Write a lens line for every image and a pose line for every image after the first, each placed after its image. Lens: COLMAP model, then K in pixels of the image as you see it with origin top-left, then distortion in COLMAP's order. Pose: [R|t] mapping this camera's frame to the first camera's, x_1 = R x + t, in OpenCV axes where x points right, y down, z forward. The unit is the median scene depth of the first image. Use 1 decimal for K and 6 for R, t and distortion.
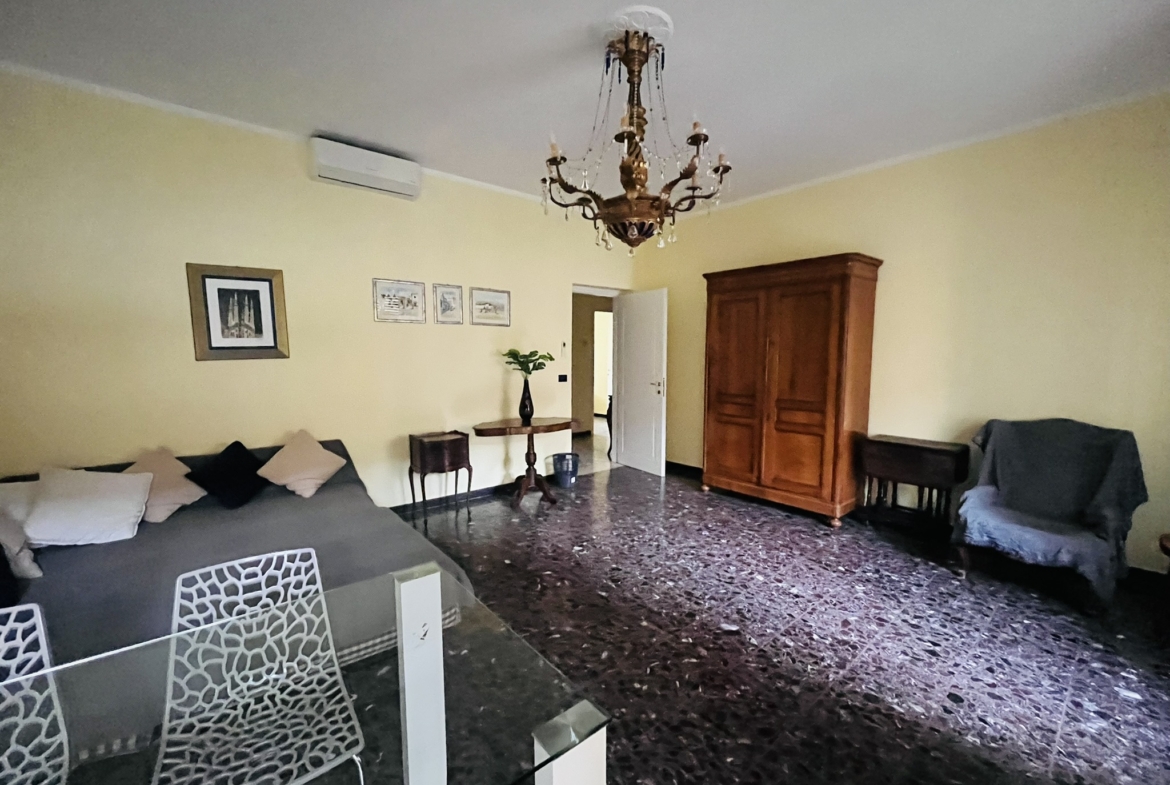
lens RADIAL K [[473.5, 0, 585.0], [0, 473.5, 392.5], [0, 0, 1]] dist [-0.005951, 0.000220]
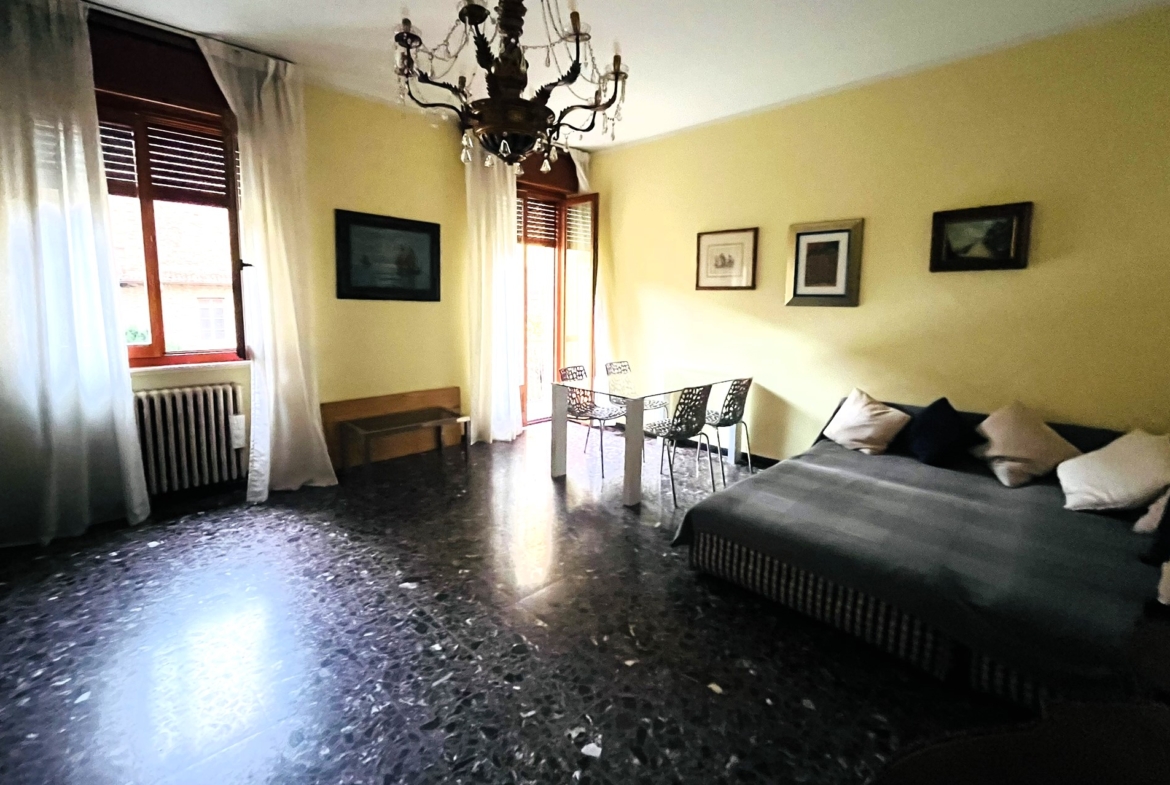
lens RADIAL K [[507.8, 0, 585.3], [0, 507.8, 355.7], [0, 0, 1]] dist [0.000580, -0.000359]
pose [[-0.996595, -0.006023, -0.082230, 0.037098], [-0.022261, 0.979946, 0.198018, -0.140685], [0.079388, 0.199174, -0.976743, 1.694913]]
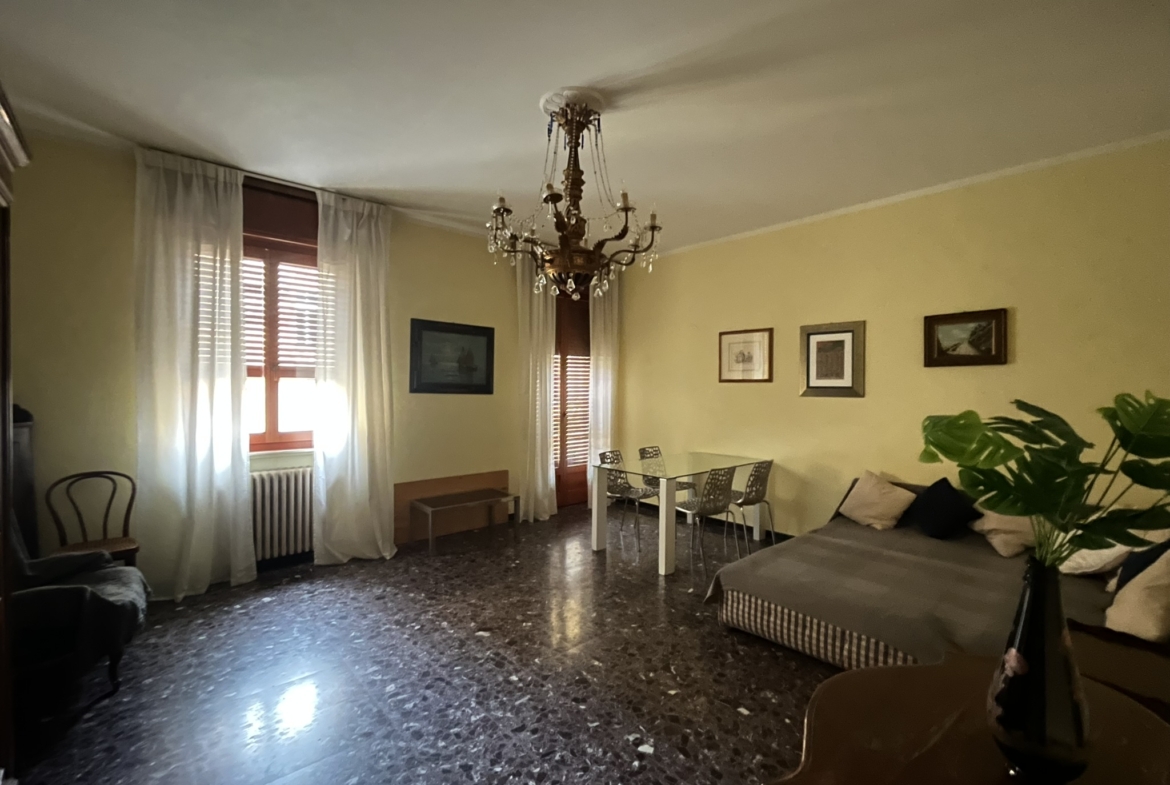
lens RADIAL K [[509.9, 0, 584.6], [0, 509.9, 389.3], [0, 0, 1]] dist [0.000910, 0.000114]
pose [[-0.999383, -0.007568, -0.034286, 0.097891], [-0.010748, 0.995558, 0.093538, -0.175452], [0.033426, 0.093849, -0.995025, 1.903892]]
